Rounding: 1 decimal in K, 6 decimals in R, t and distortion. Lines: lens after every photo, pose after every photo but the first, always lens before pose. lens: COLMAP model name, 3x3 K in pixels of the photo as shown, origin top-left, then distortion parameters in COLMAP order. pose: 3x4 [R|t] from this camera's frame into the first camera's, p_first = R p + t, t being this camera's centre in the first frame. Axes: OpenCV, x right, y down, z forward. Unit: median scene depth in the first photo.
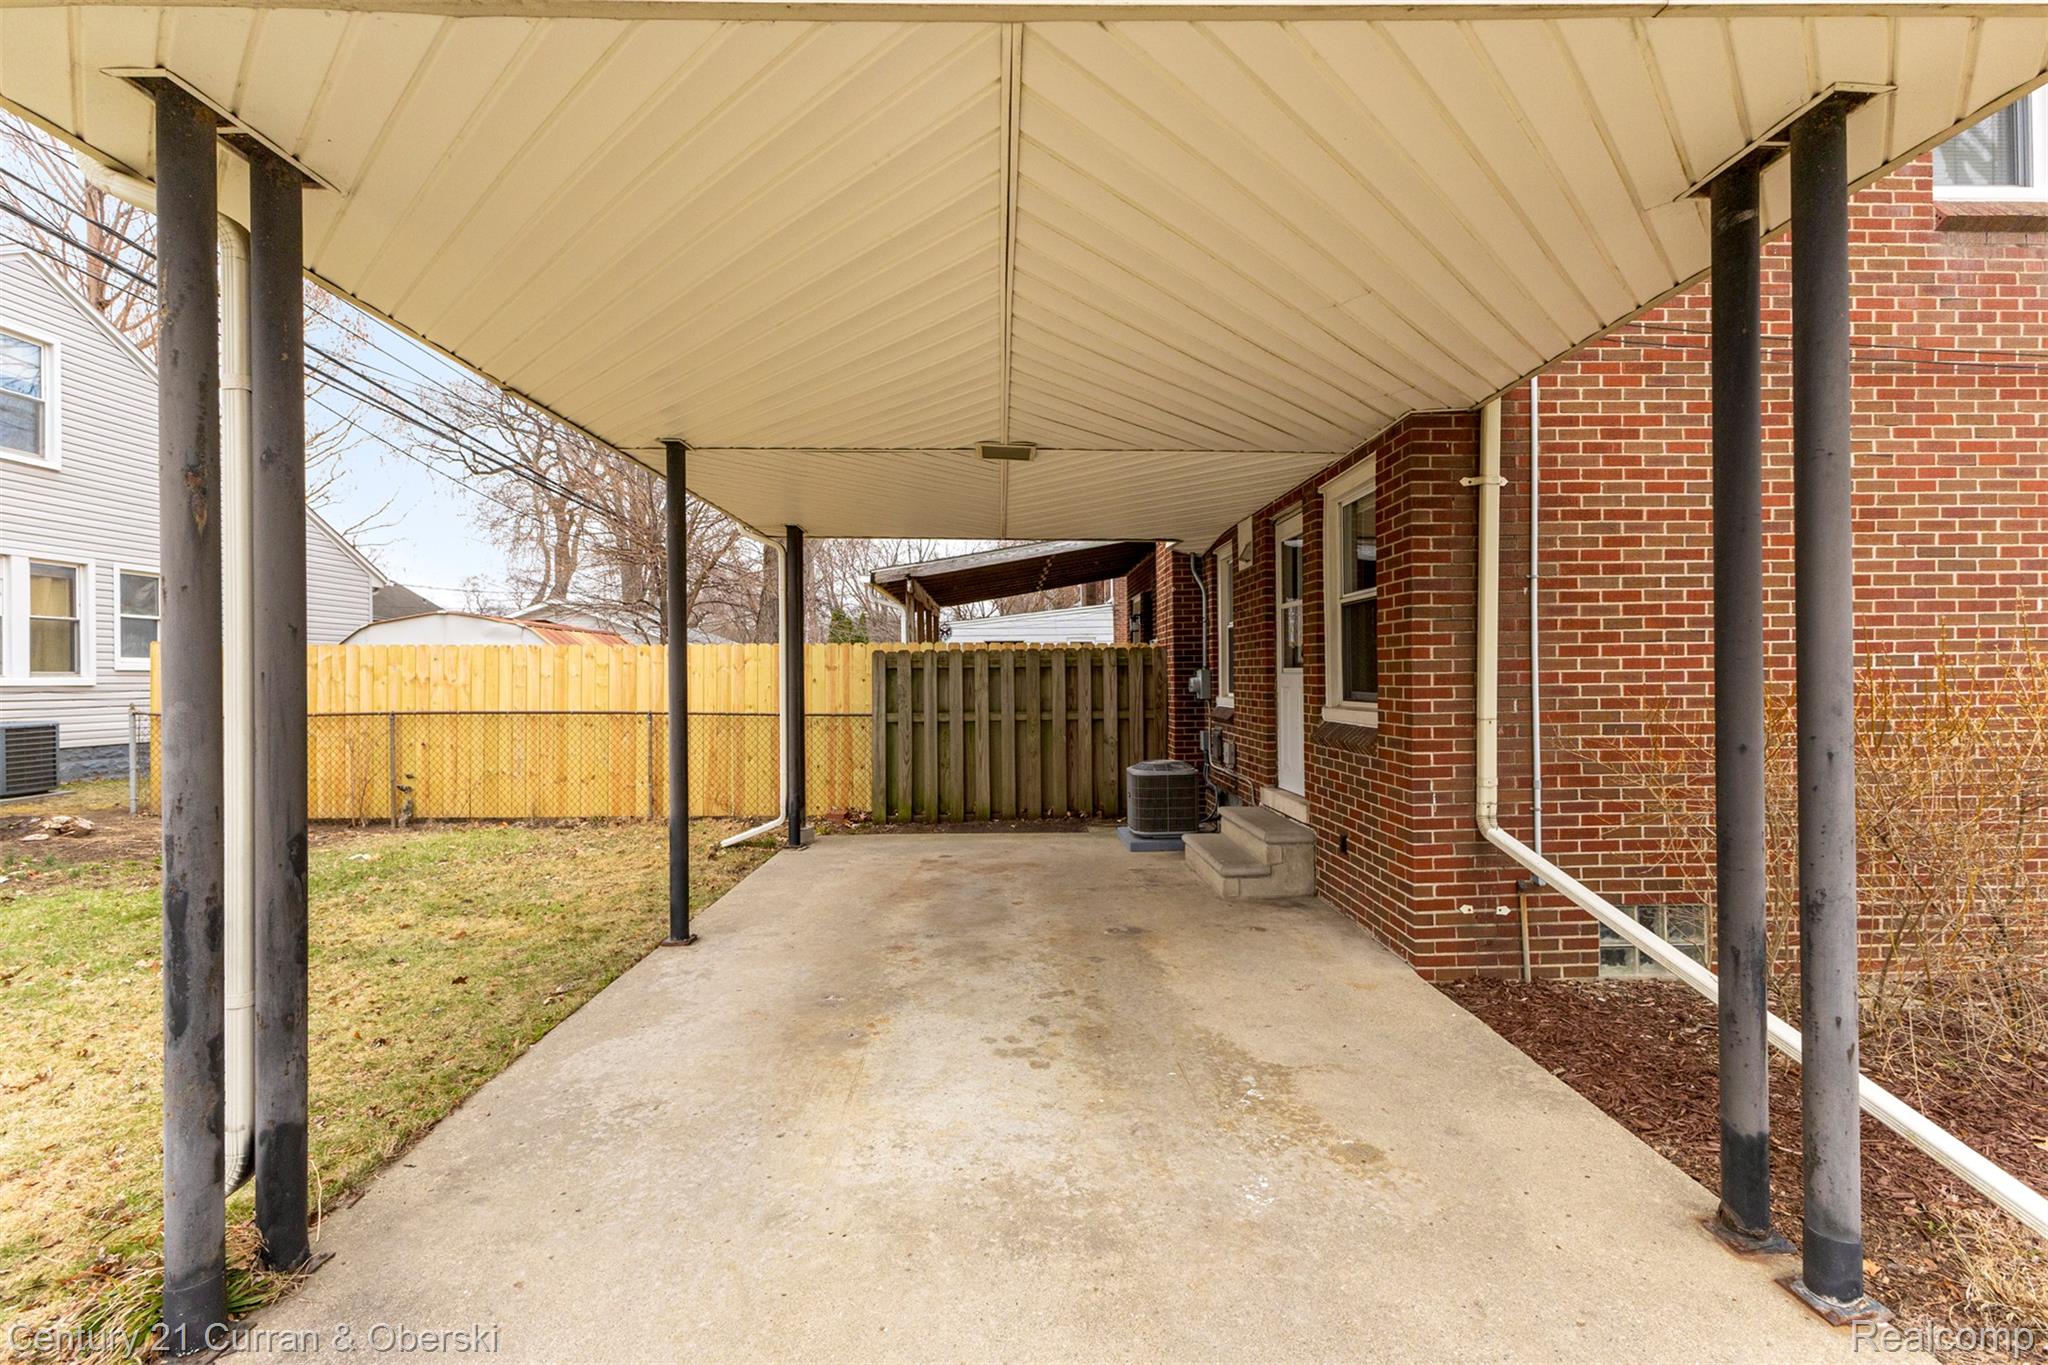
lens RADIAL K [[891.7, 0, 1025.3], [0, 891.7, 668.6], [0, 0, 1]] dist [0.003420, 0.000582]
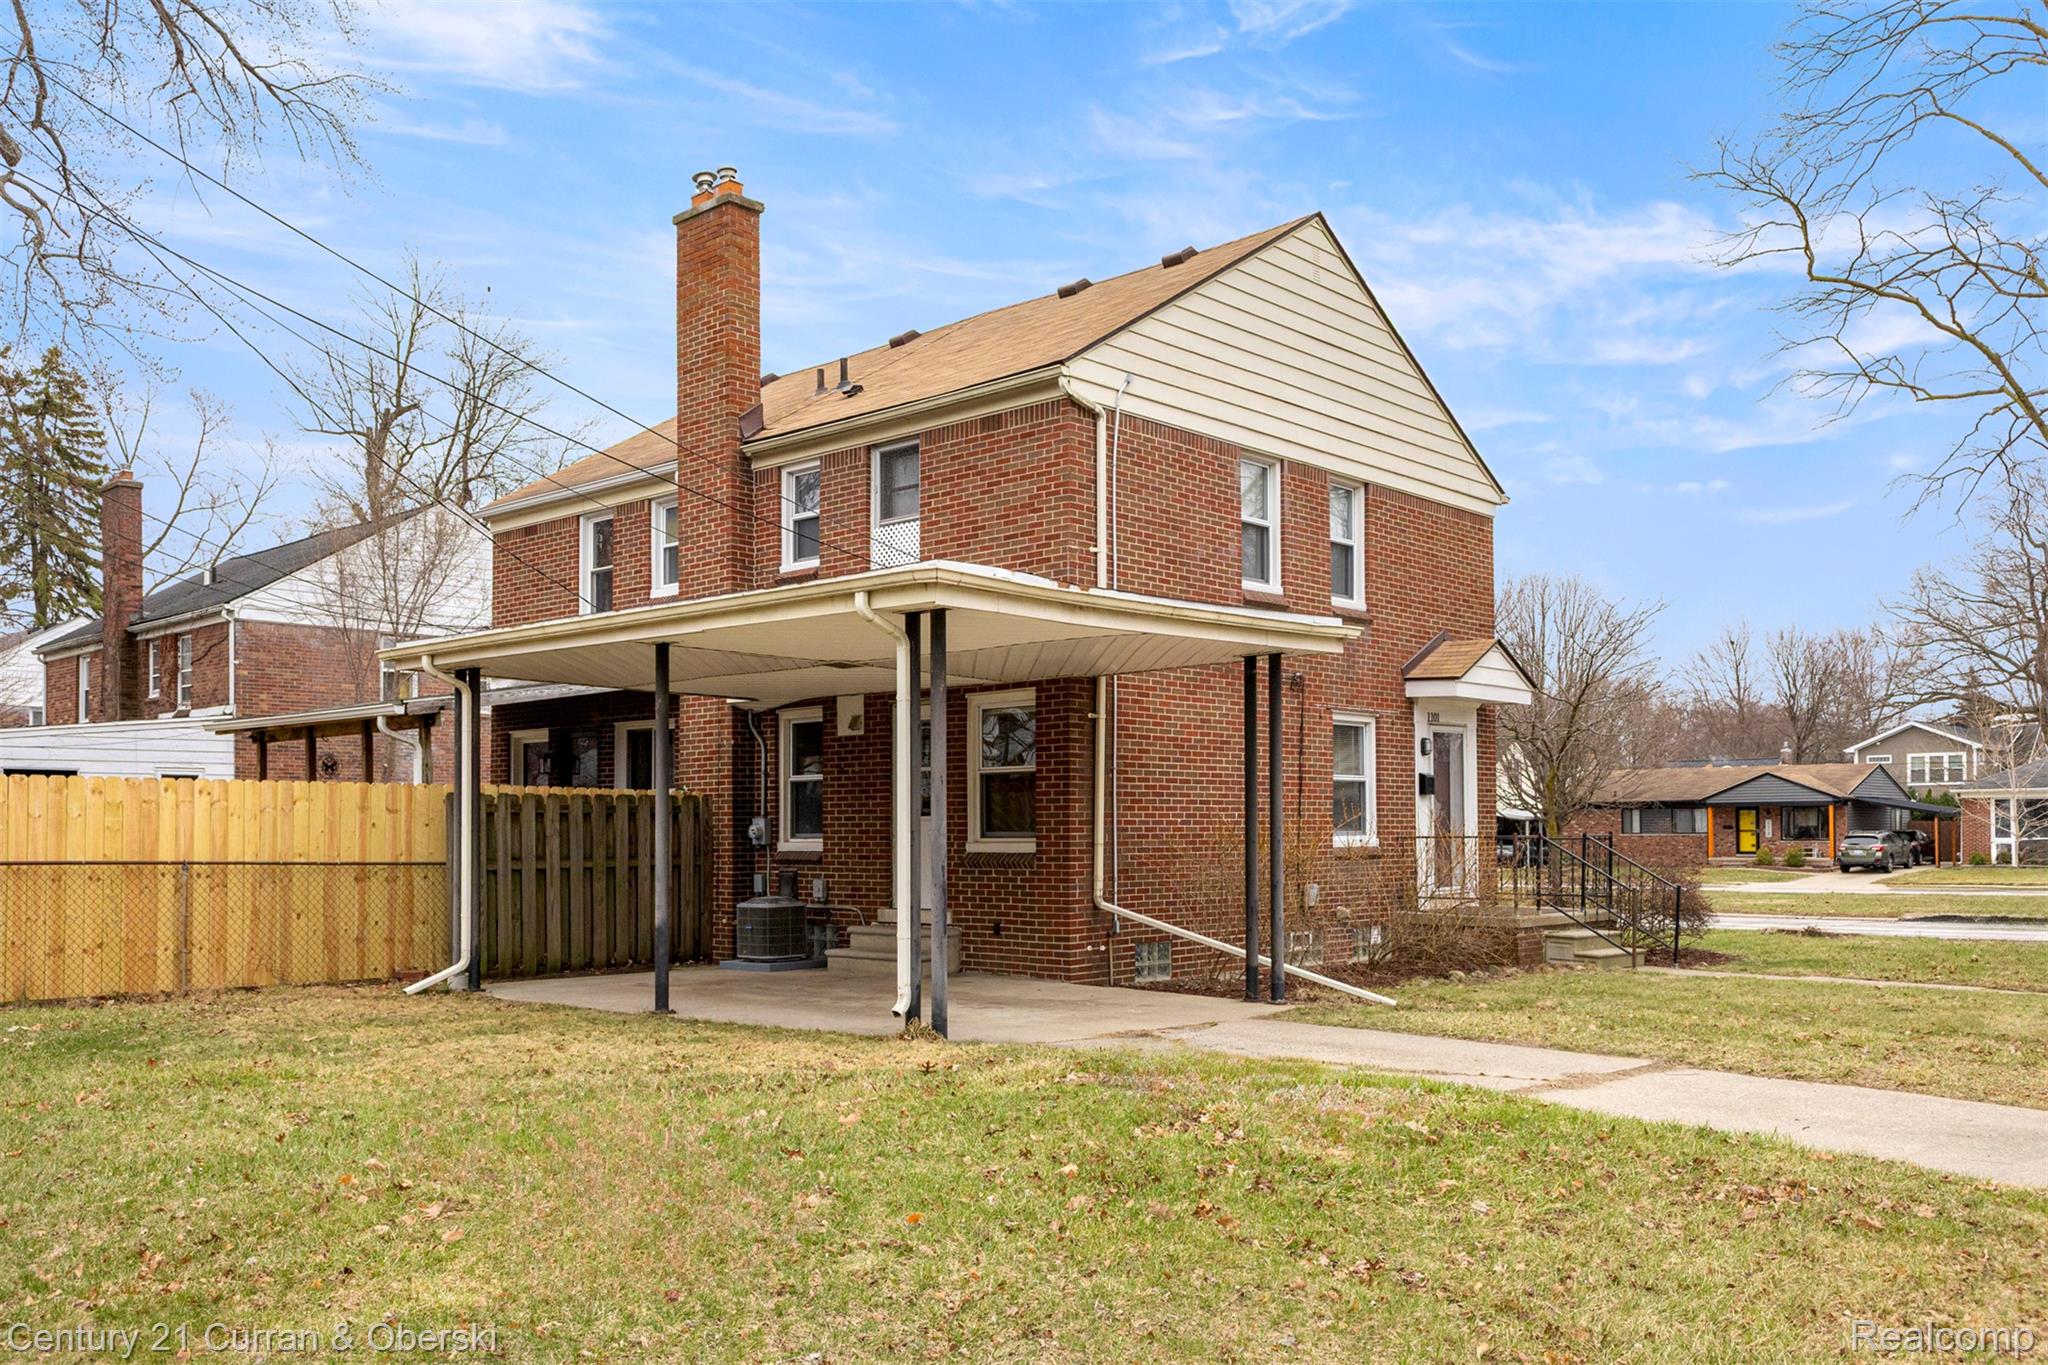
lens RADIAL K [[1708.4, 0, 1025.0], [0, 1708.4, 749.1], [0, 0, 1]] dist [0.043428, 0.001270]
pose [[0.699777, 0.041436, 0.713158, -1.018243], [-0.008410, 0.998725, -0.049776, 0.017888], [-0.714311, 0.028835, 0.699234, -0.659351]]
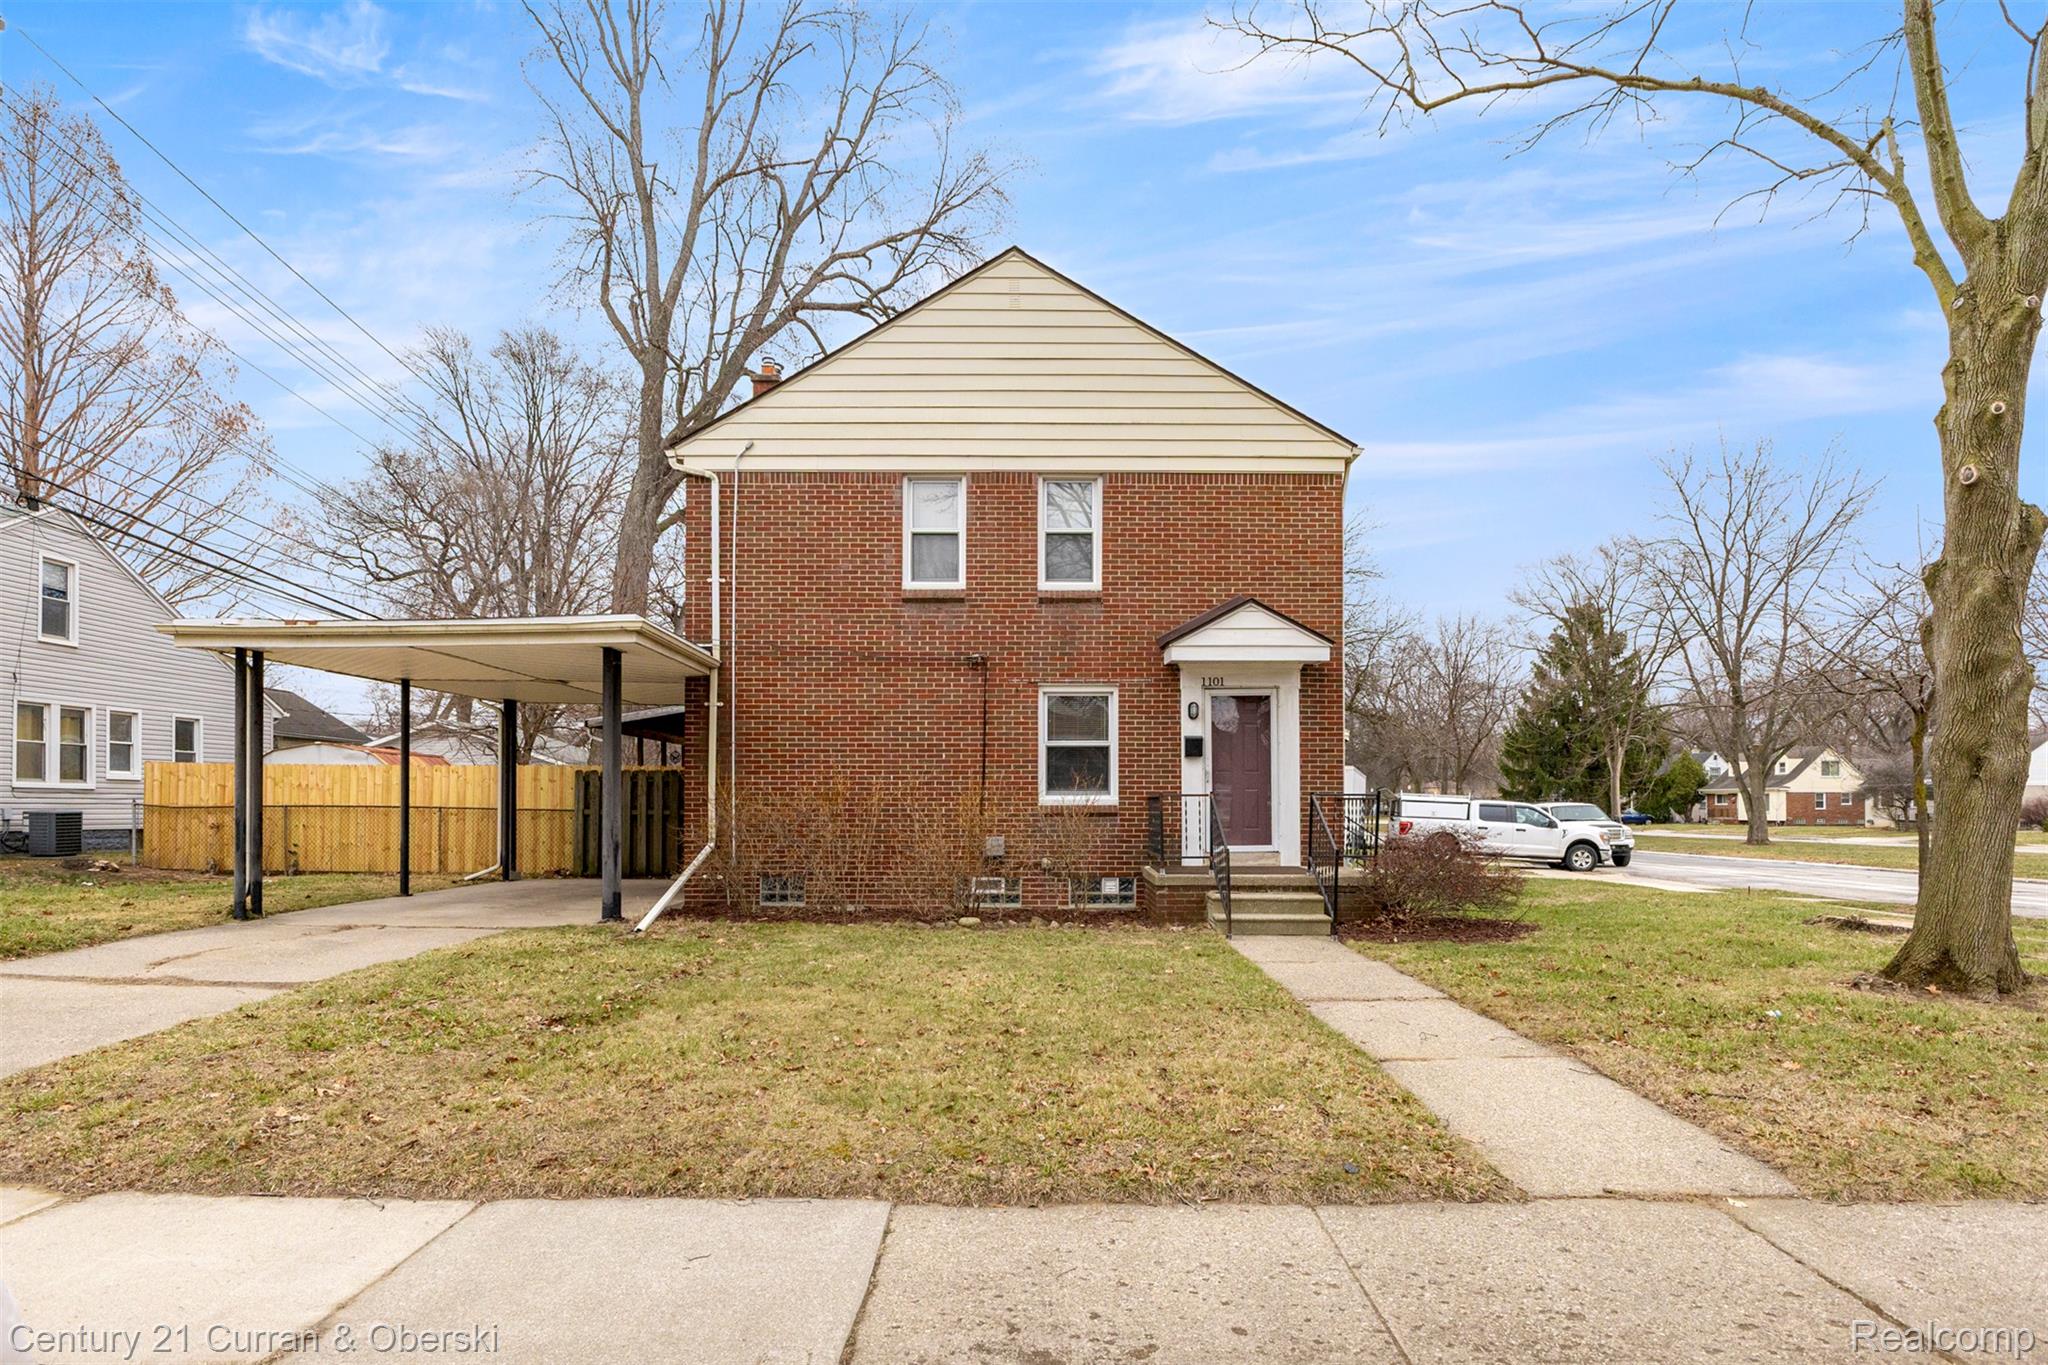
lens RADIAL K [[1130.2, 0, 1028.0], [0, 1130.2, 781.3], [0, 0, 1]] dist [-0.001578, -0.001498]
pose [[0.999262, 0.009260, -0.037279, 0.724456], [-0.009738, 0.999872, -0.012678, 0.017471], [0.037157, 0.013031, 0.999224, -1.013494]]
